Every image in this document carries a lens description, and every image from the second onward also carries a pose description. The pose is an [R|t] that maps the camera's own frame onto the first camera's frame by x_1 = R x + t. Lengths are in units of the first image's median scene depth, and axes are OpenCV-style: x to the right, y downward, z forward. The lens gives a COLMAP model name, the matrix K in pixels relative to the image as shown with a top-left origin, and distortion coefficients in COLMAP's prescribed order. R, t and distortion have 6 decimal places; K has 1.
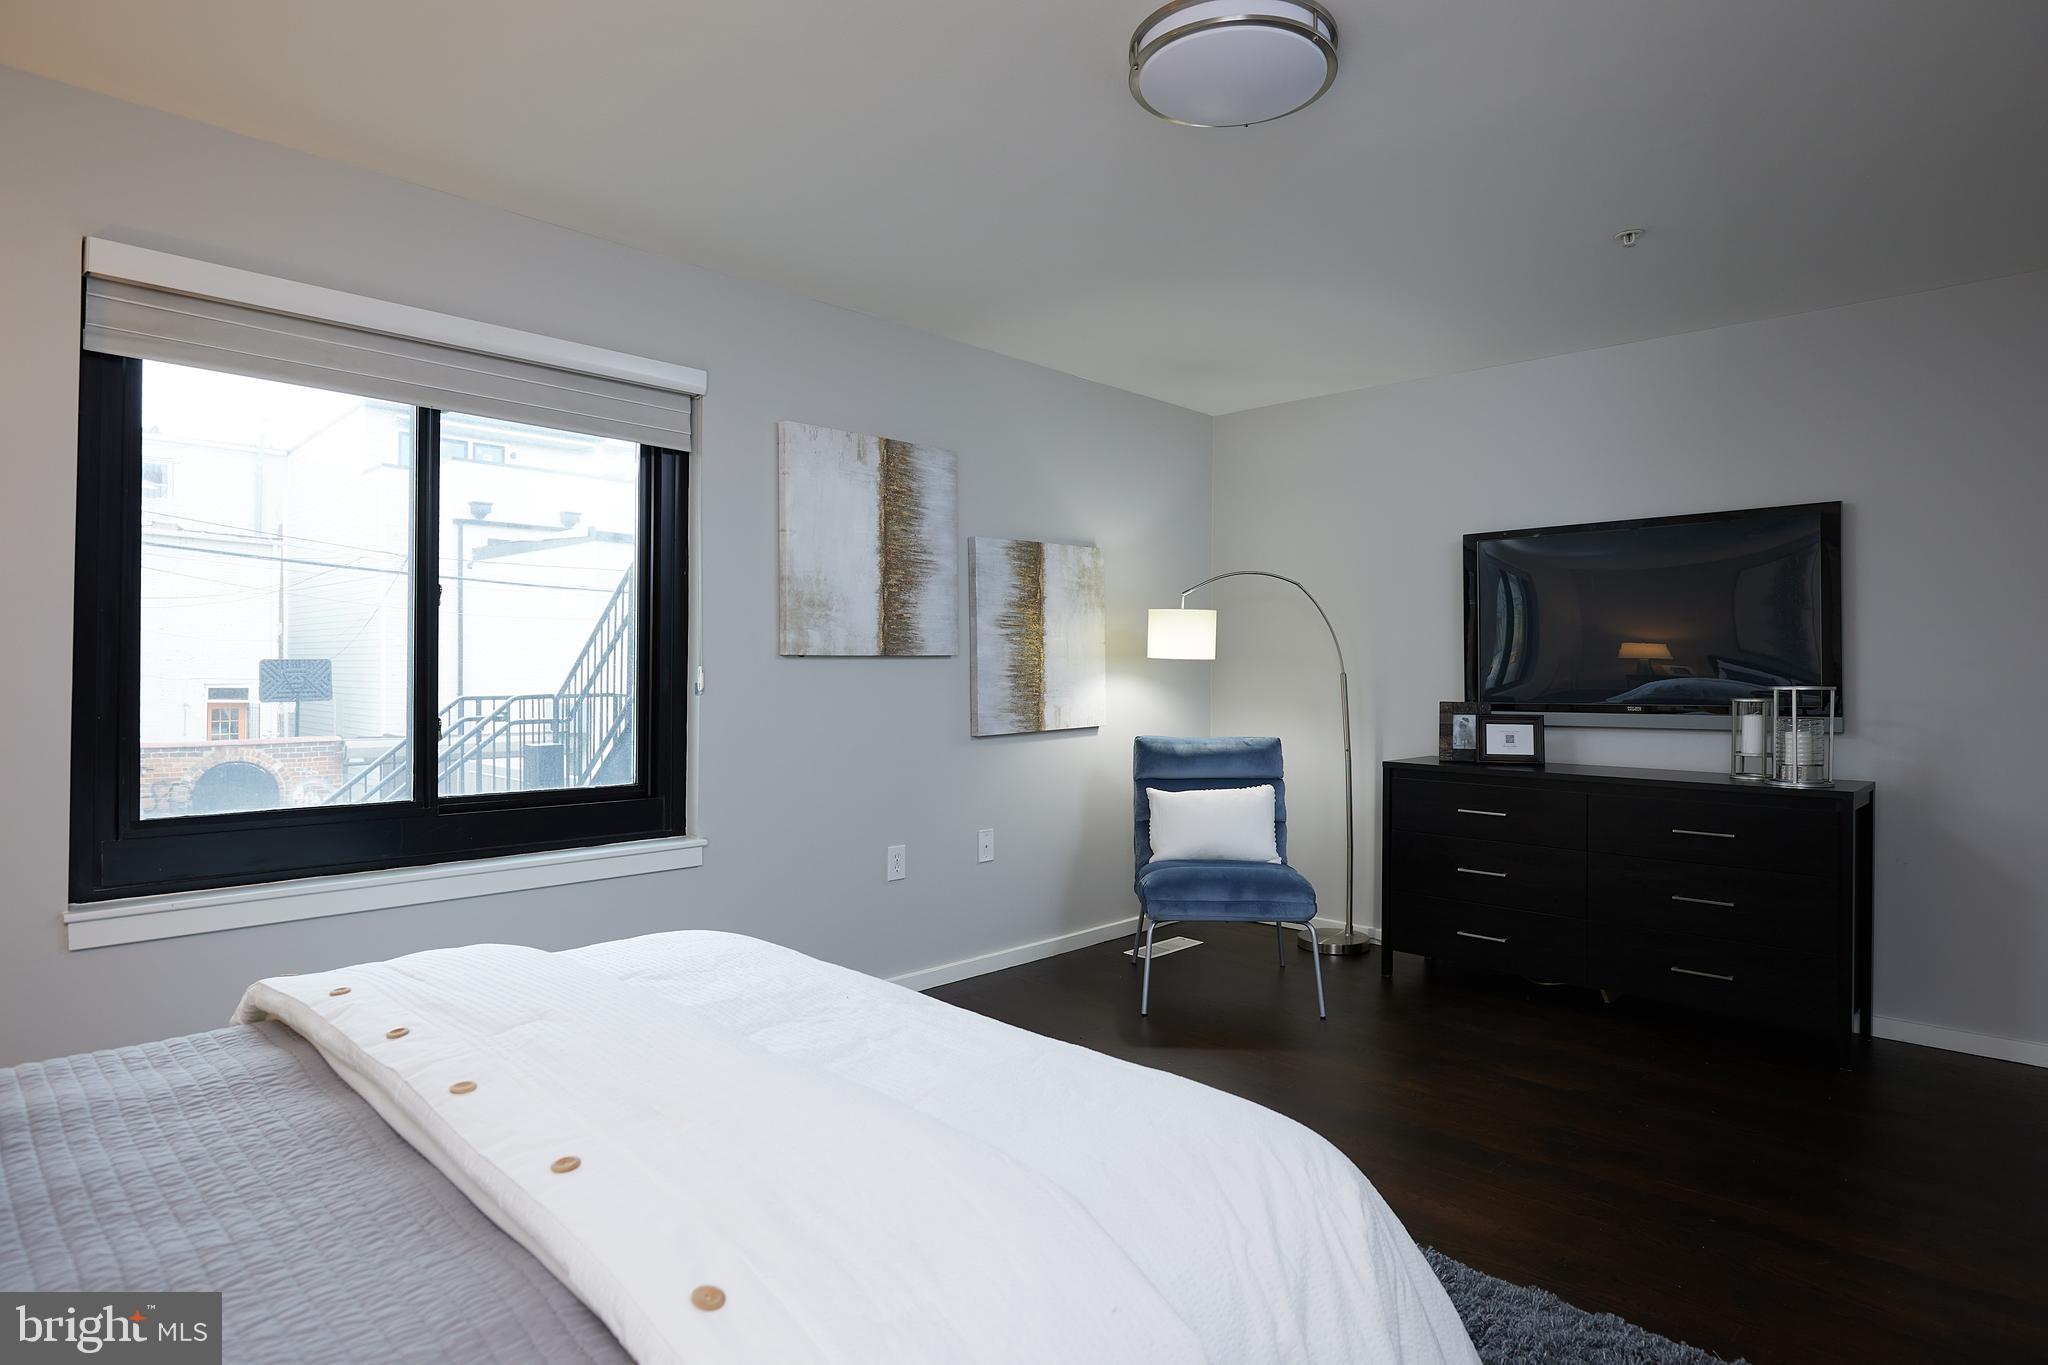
lens RADIAL K [[1129.8, 0, 1027.4], [0, 1129.8, 673.9], [0, 0, 1]] dist [-0.003500, -0.000312]
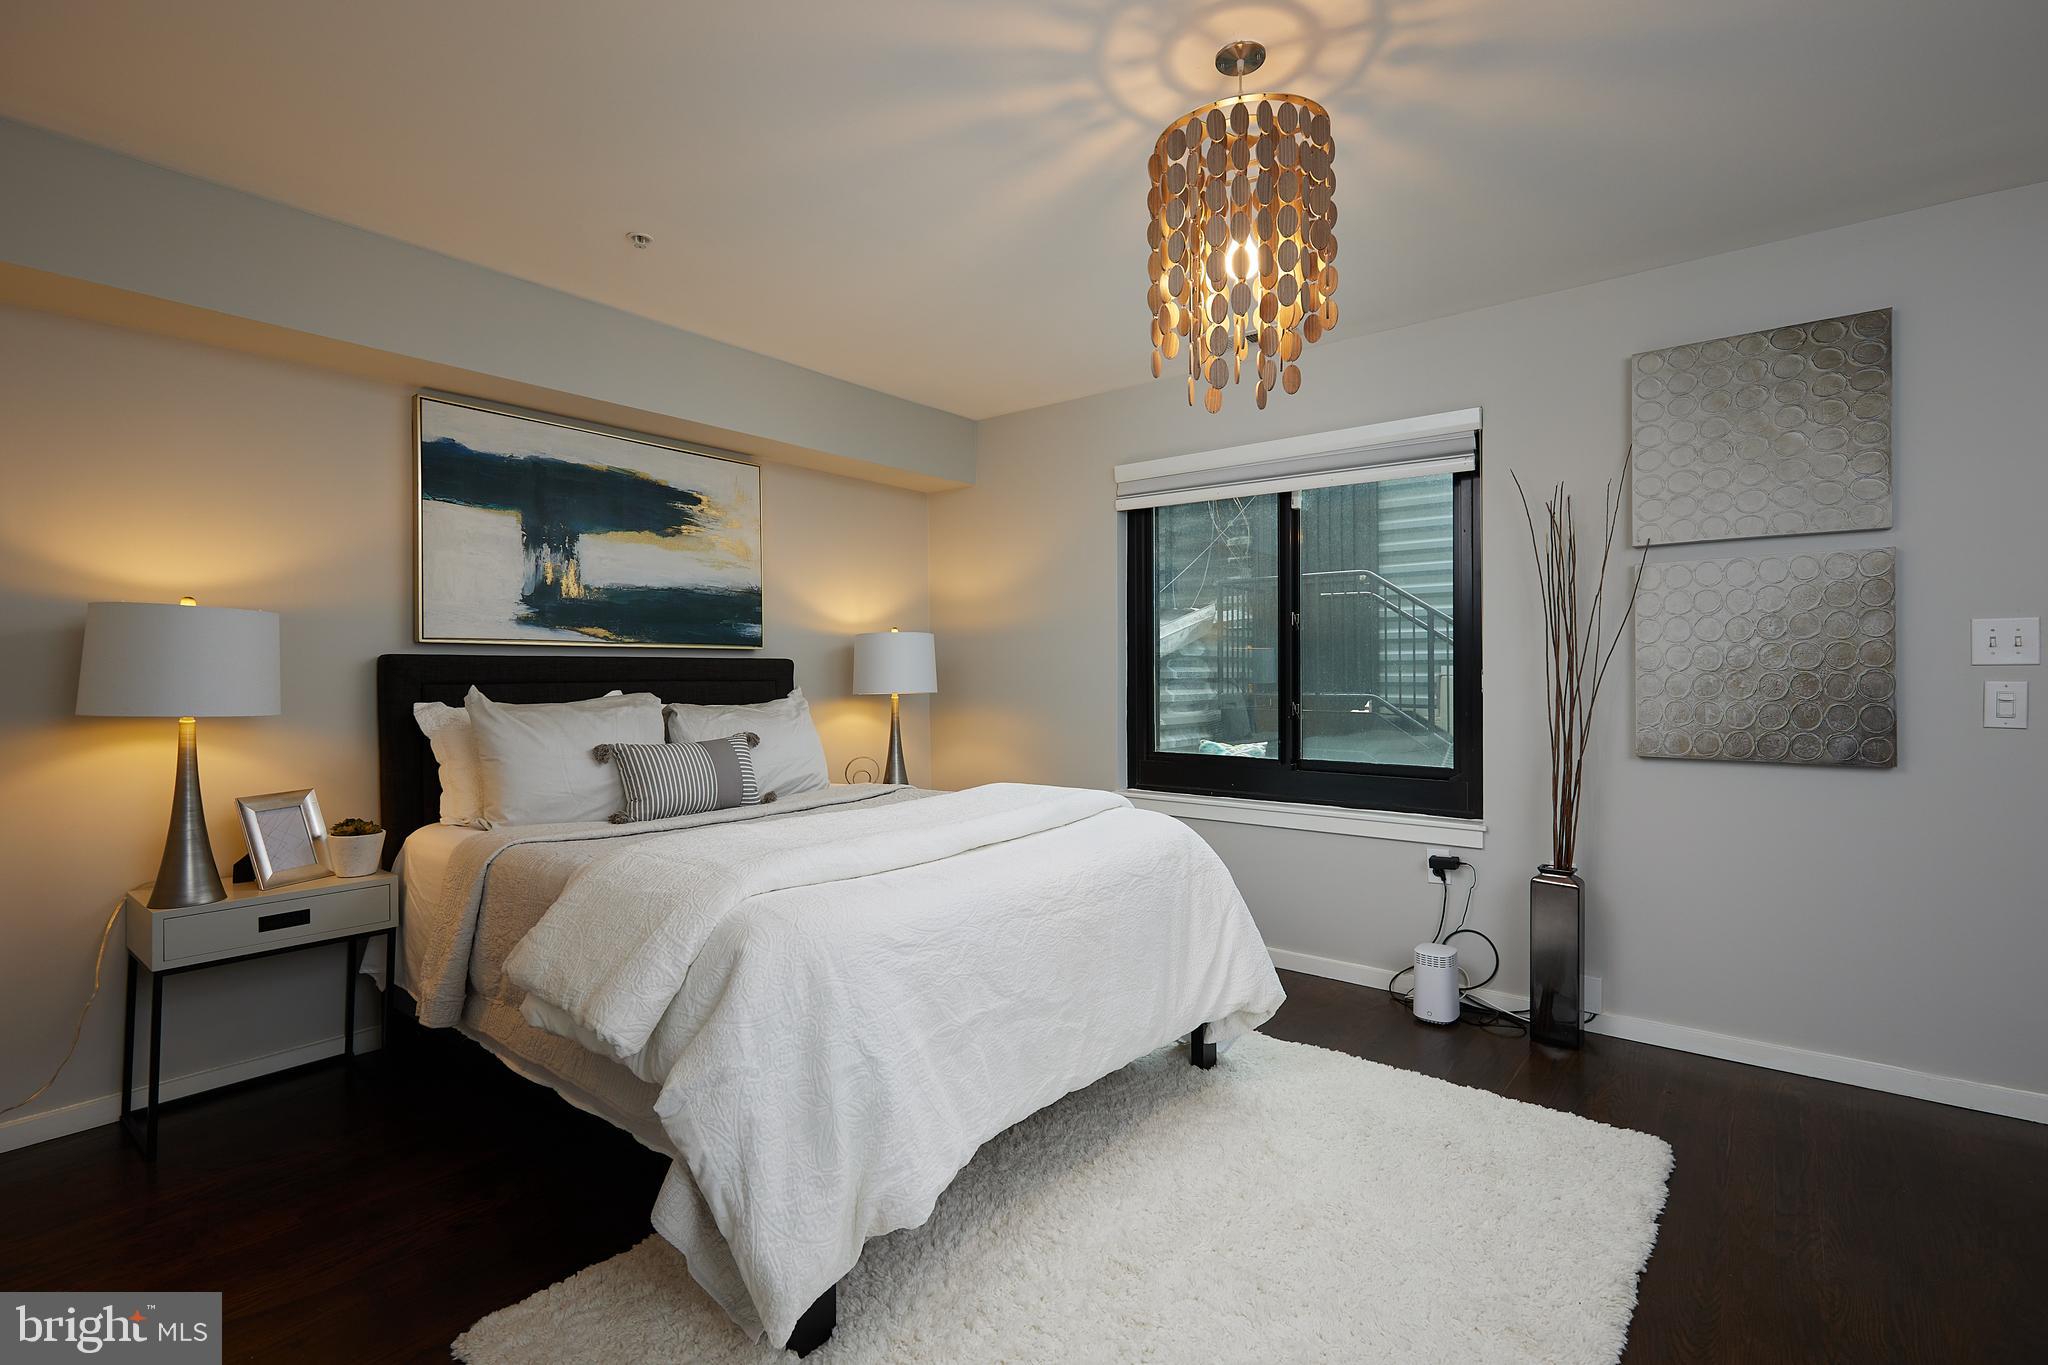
lens RADIAL K [[950.8, 0, 1024.0], [0, 950.8, 682.5], [0, 0, 1]] dist [-0.001794, -0.000505]
pose [[0.116675, 0.004587, -0.993160, 0.630666], [-0.004444, 0.999982, 0.004097, 0.004149], [0.993160, 0.003935, 0.116693, 0.460927]]
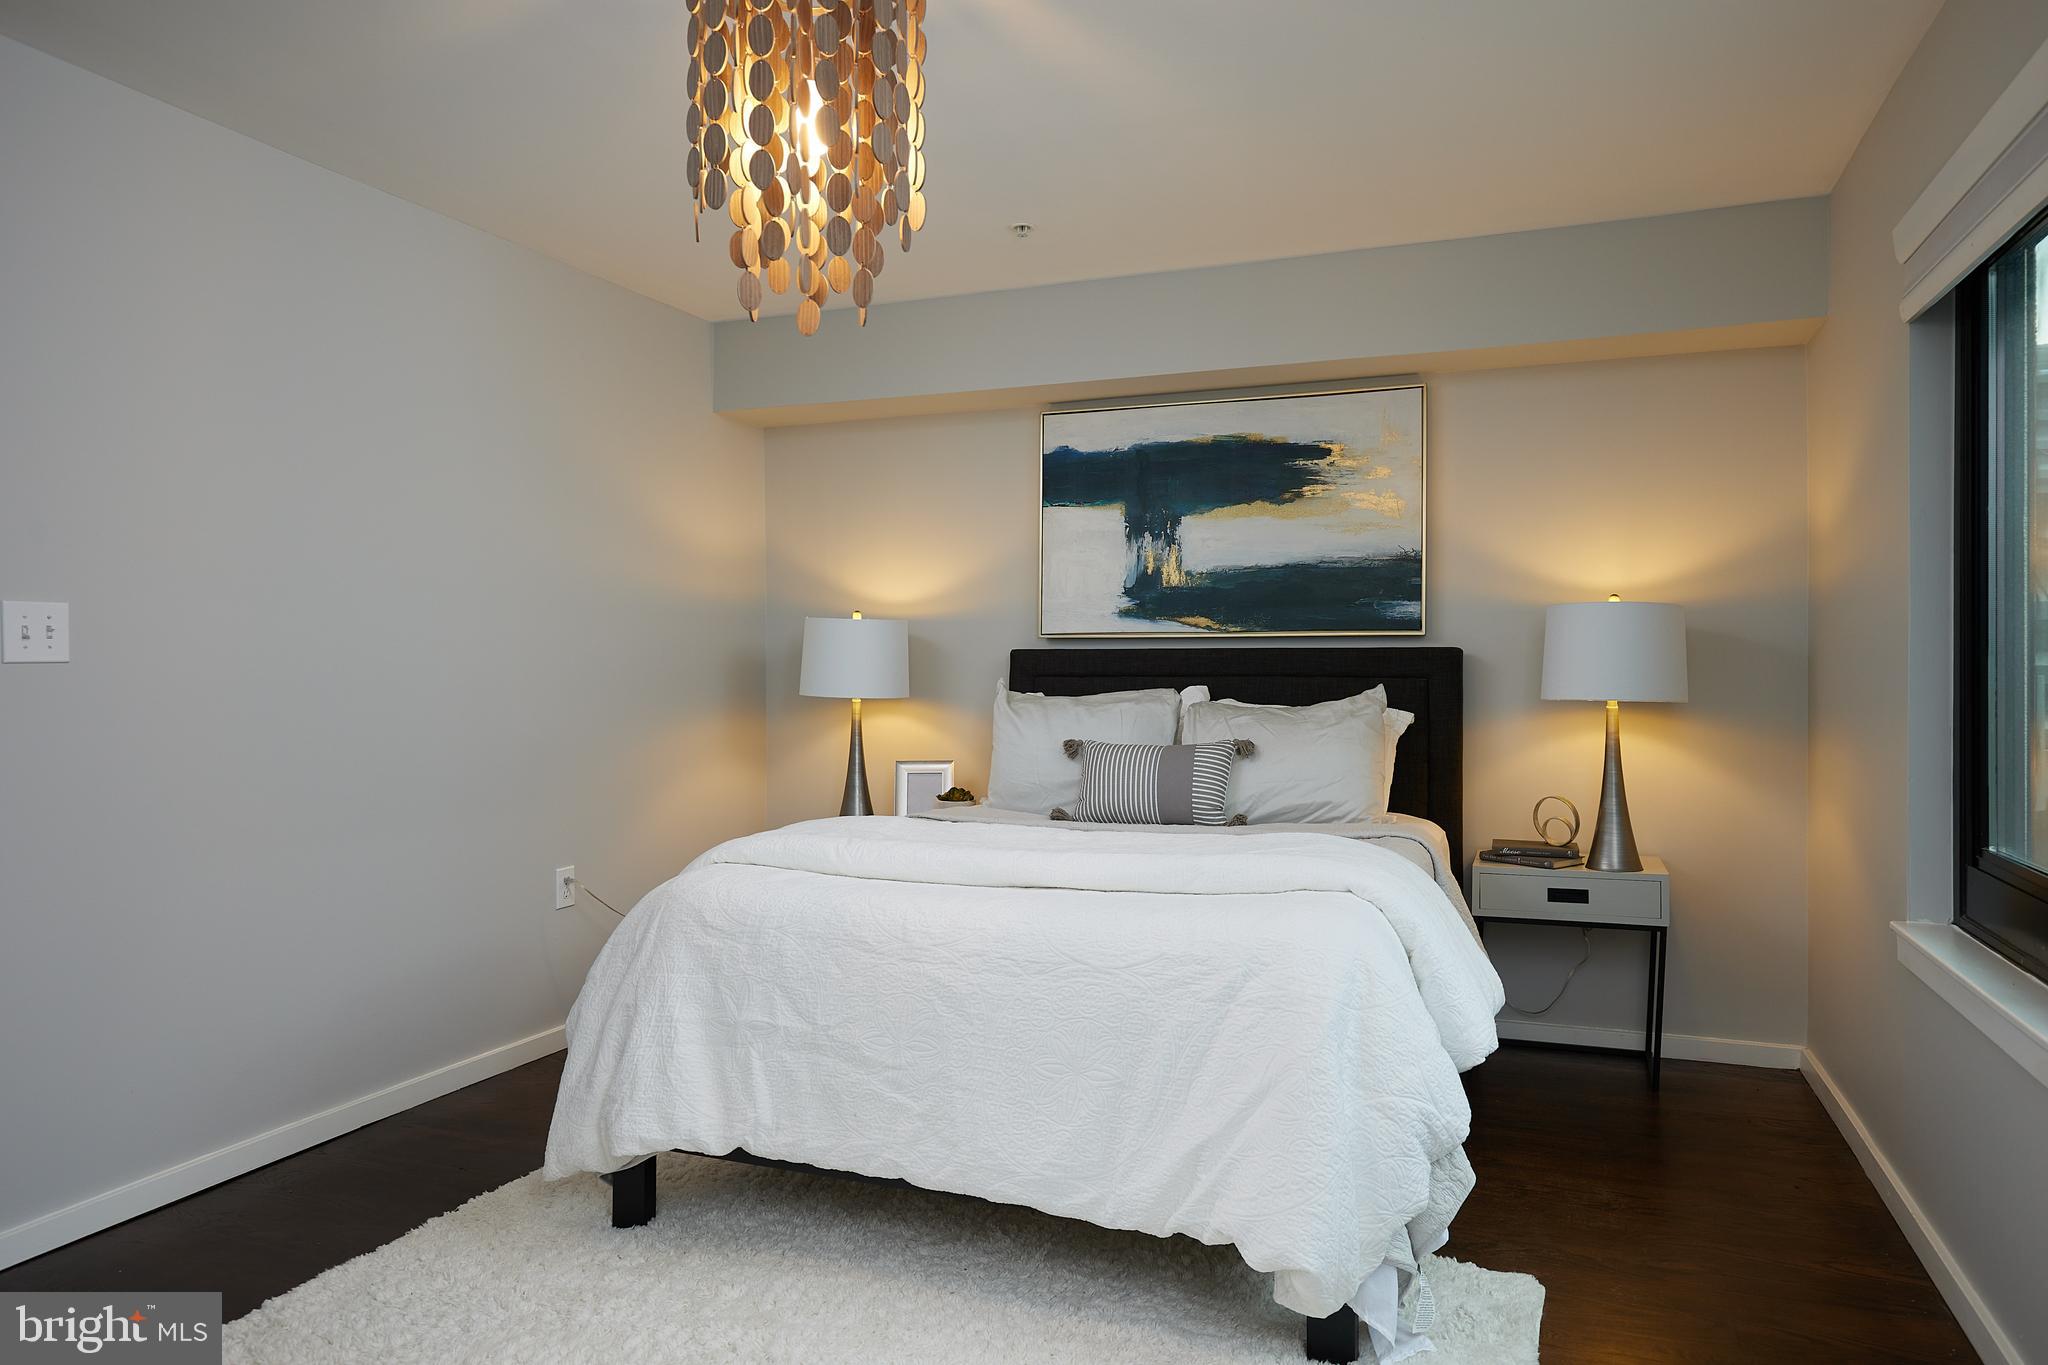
lens RADIAL K [[1325.1, 0, 1024.0], [0, 1325.1, 682.5], [0, 0, 1]] dist [-0.000390, 0.000154]
pose [[-0.920069, -0.000276, -0.391755, -0.352020], [-0.007901, 0.999809, 0.017851, -0.020294], [0.391676, 0.019519, -0.919896, 2.397196]]
